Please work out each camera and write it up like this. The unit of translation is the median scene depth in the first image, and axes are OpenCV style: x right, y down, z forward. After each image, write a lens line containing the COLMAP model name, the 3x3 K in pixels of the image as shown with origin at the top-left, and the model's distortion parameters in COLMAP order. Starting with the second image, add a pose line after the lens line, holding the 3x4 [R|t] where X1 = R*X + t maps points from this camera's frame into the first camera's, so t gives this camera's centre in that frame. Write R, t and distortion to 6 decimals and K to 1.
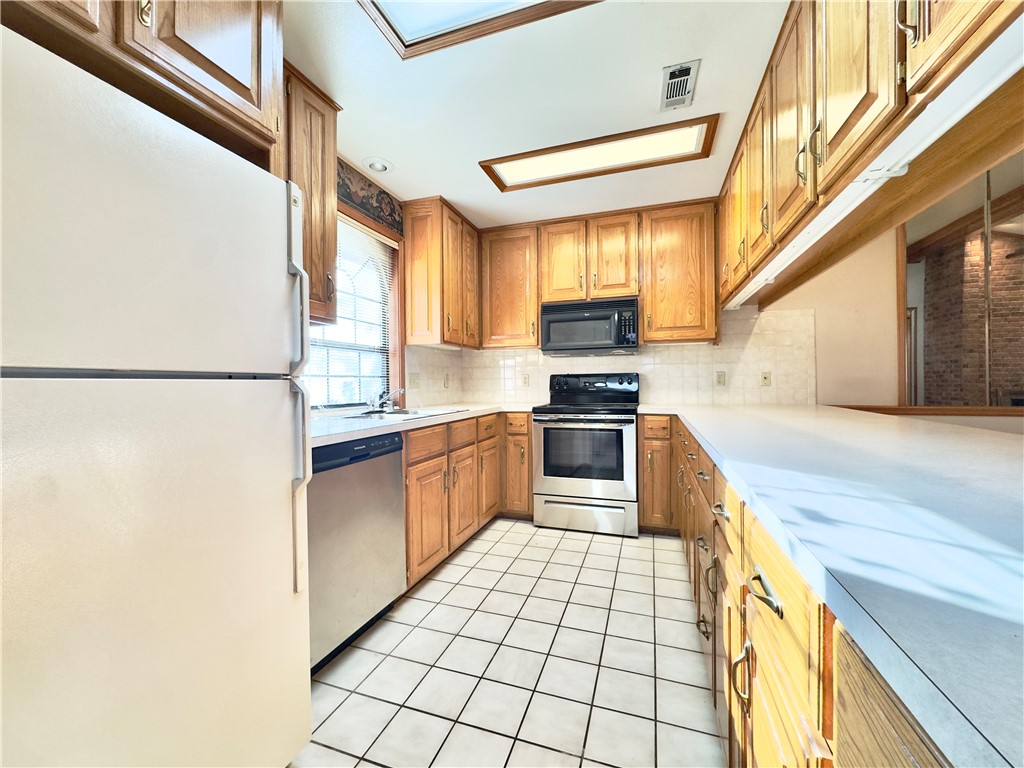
lens RADIAL K [[406.8, 0, 513.4], [0, 406.8, 385.5], [0, 0, 1]] dist [-0.002306, -0.000510]
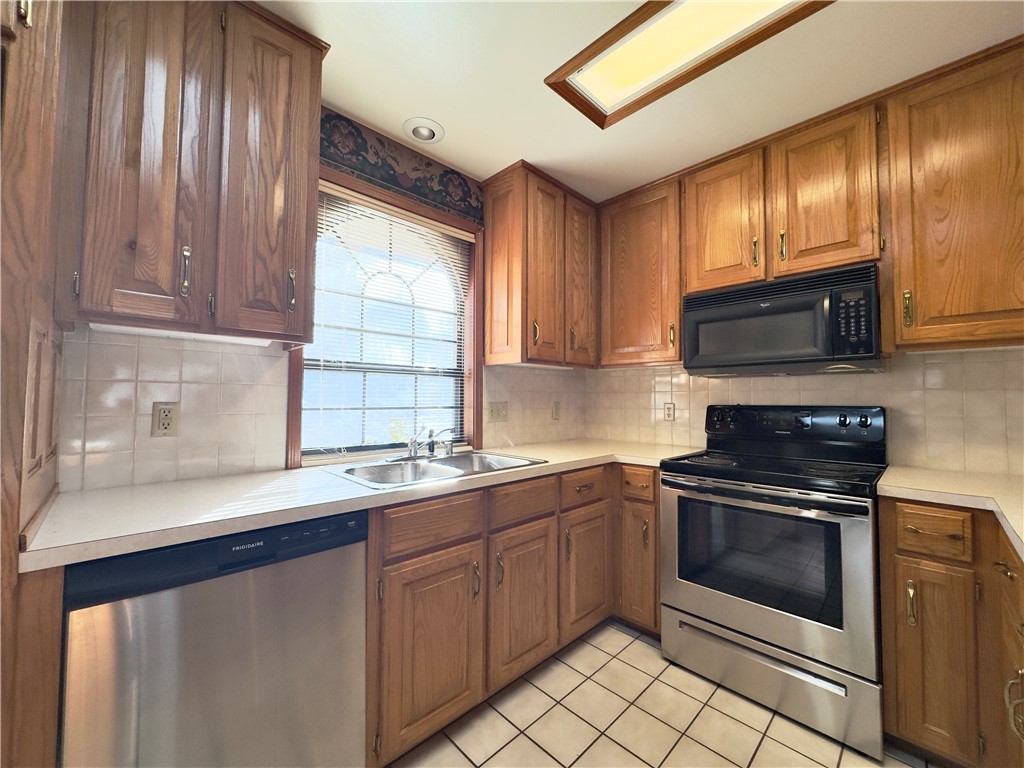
lens RADIAL K [[406.8, 0, 513.4], [0, 406.8, 385.5], [0, 0, 1]] dist [-0.002306, -0.000510]
pose [[0.891887, -0.003106, -0.452247, 0.128479], [-0.014372, 0.999277, -0.035207, -0.036311], [0.452029, 0.037900, 0.891198, 0.345437]]
